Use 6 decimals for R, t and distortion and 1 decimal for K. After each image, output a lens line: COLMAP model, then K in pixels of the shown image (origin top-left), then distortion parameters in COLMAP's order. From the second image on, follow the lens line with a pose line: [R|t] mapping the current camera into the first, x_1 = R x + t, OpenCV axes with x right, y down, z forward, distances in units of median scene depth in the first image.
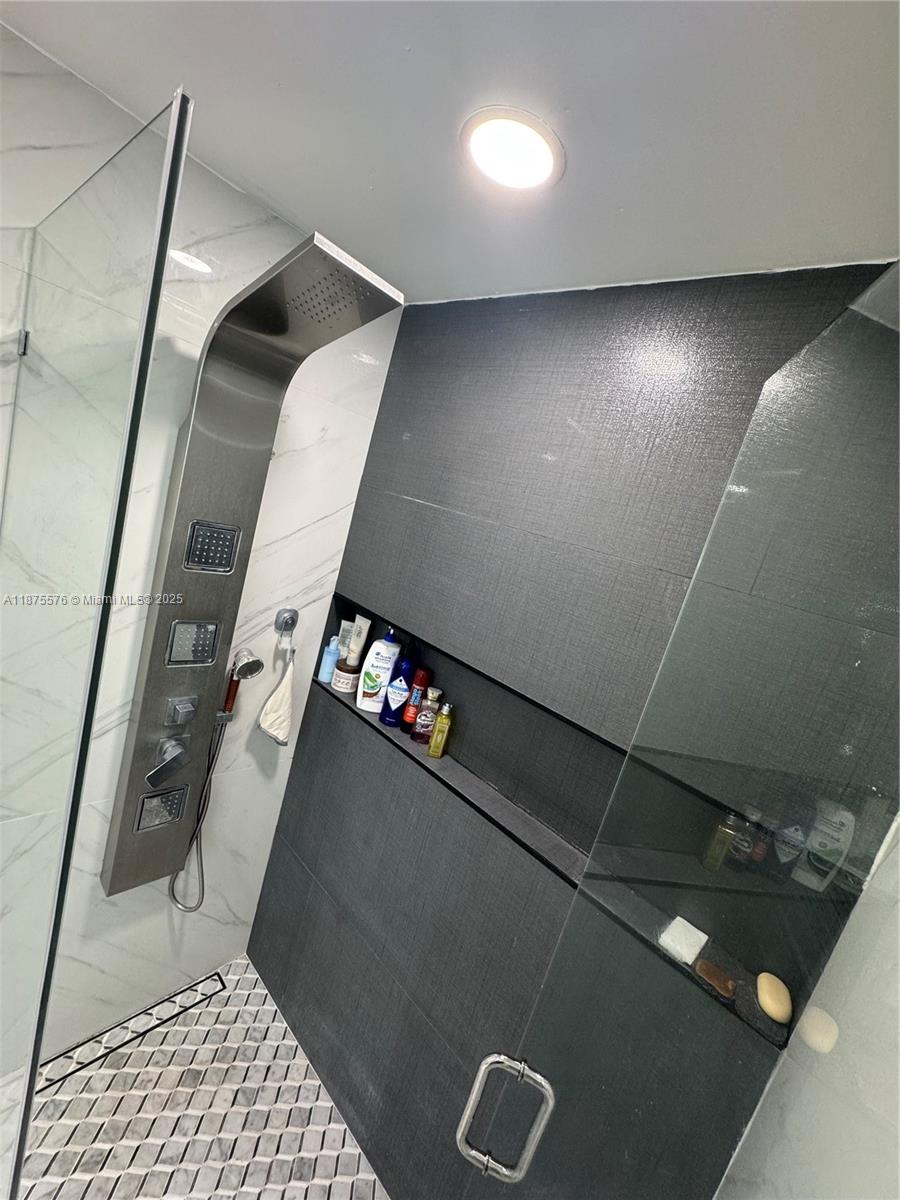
lens RADIAL K [[478.6, 0, 451.7], [0, 478.6, 598.6], [0, 0, 1]] dist [-0.002726, 0.000579]
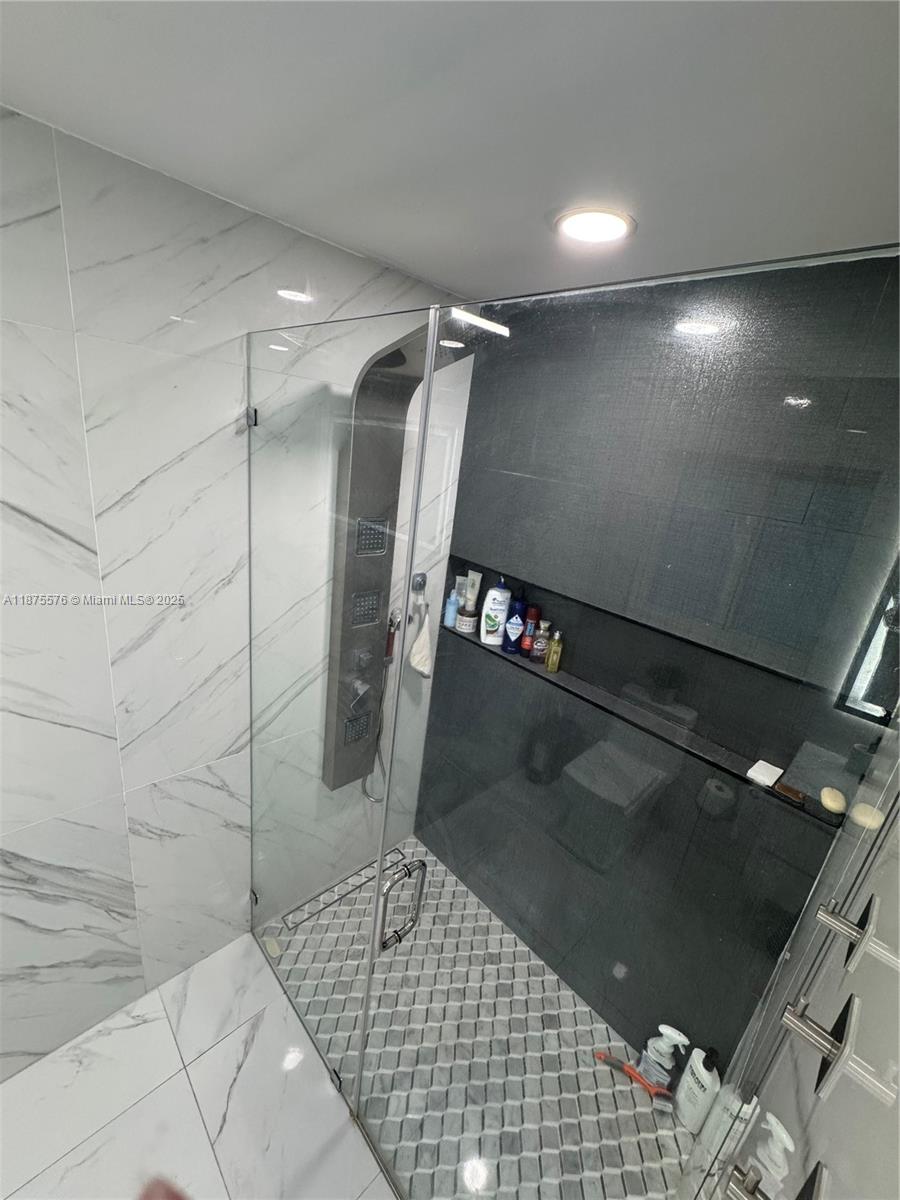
lens RADIAL K [[478.1, 0, 446.0], [0, 478.1, 598.4], [0, 0, 1]] dist [-0.001016, -0.000057]
pose [[0.985692, -0.122931, -0.115320, -0.134618], [0.136625, 0.983388, 0.119508, -0.055881], [0.098713, -0.133554, 0.986113, -0.258240]]
